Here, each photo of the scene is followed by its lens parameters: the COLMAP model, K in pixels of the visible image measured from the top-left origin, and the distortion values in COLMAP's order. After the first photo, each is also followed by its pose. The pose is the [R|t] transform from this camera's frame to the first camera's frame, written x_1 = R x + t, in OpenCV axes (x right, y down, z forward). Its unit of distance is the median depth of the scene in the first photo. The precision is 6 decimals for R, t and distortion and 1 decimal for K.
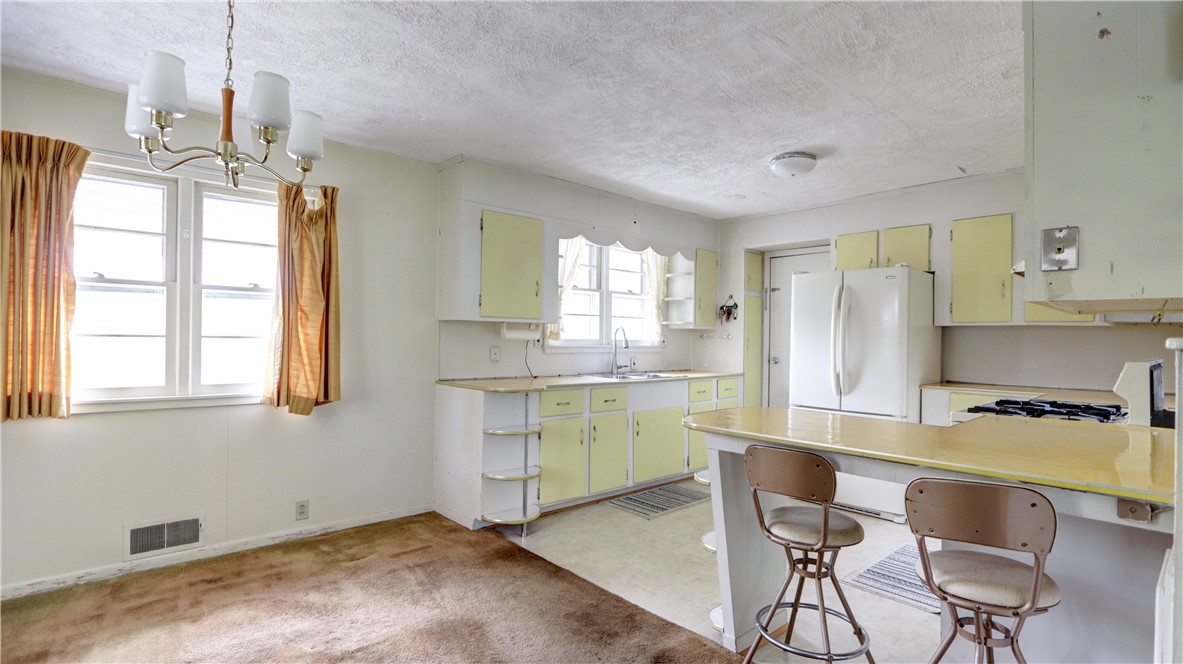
lens RADIAL K [[550.2, 0, 584.7], [0, 550.2, 336.0], [0, 0, 1]] dist [-0.015778, 0.002476]
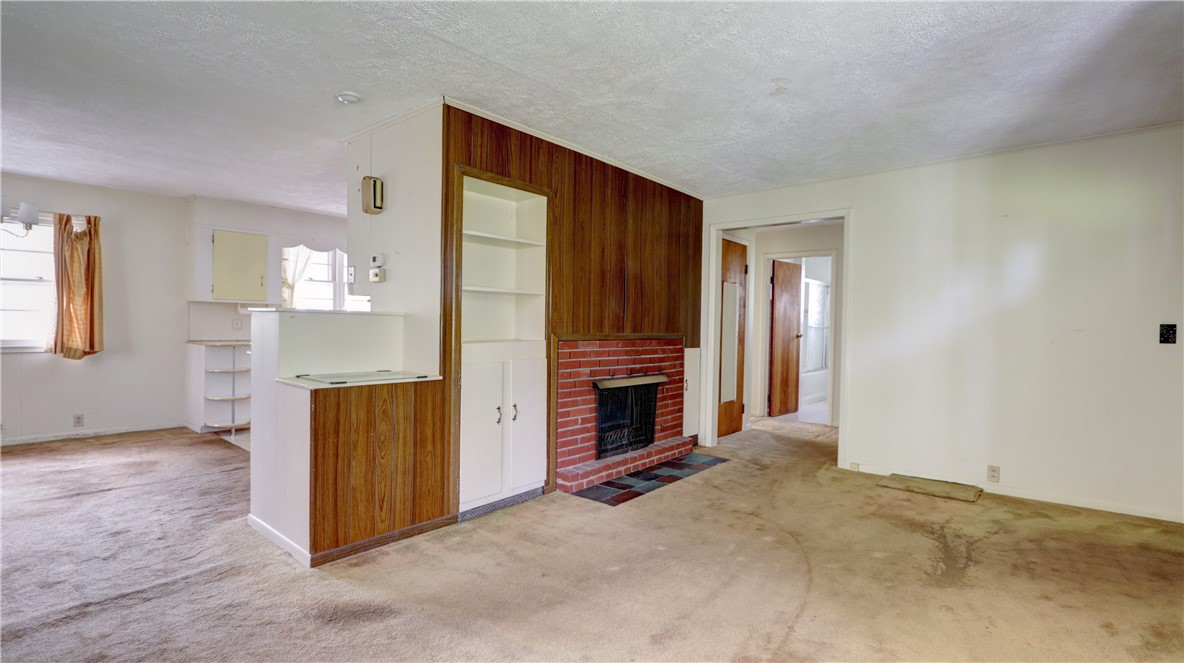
lens RADIAL K [[550.6, 0, 600.4], [0, 550.6, 336.1], [0, 0, 1]] dist [-0.015778, 0.002476]
pose [[0.990471, 0.001598, 0.137713, 0.764661], [-0.005579, 0.999577, 0.028528, 0.021104], [-0.137609, -0.029025, 0.990061, -0.760965]]
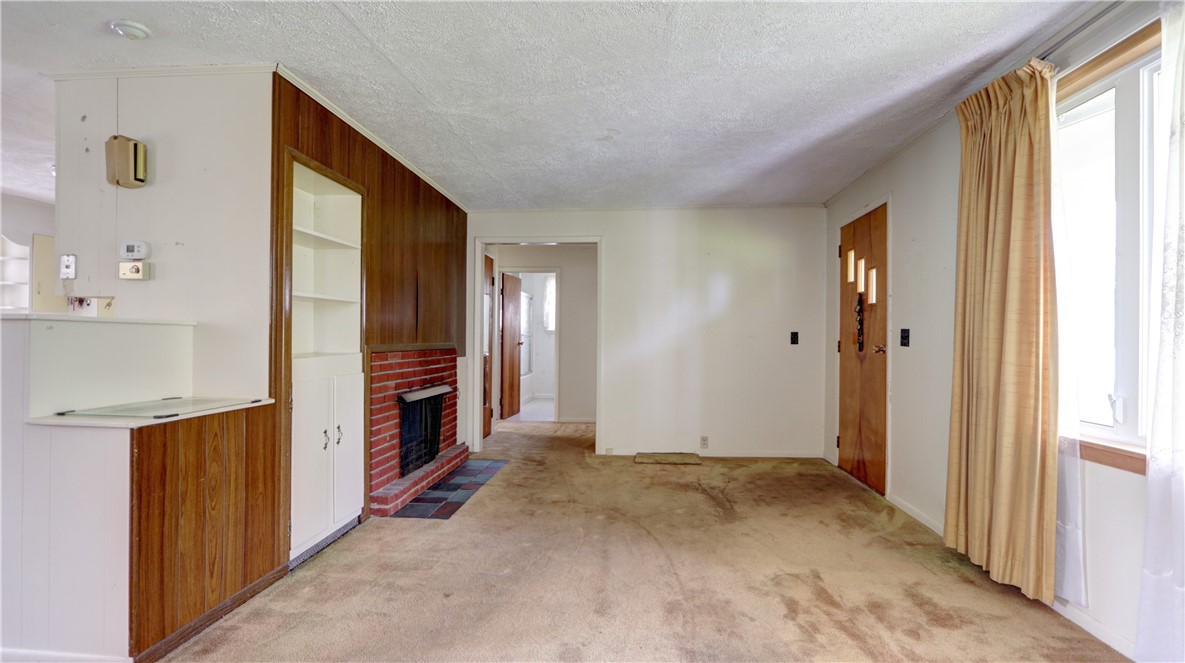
lens RADIAL K [[551.1, 0, 595.9], [0, 551.1, 335.7], [0, 0, 1]] dist [-0.015778, 0.002476]
pose [[0.724545, -0.004158, 0.689215, 0.406282], [-0.004154, 0.999937, 0.010399, 0.018253], [-0.689215, -0.010397, 0.724482, -0.664991]]
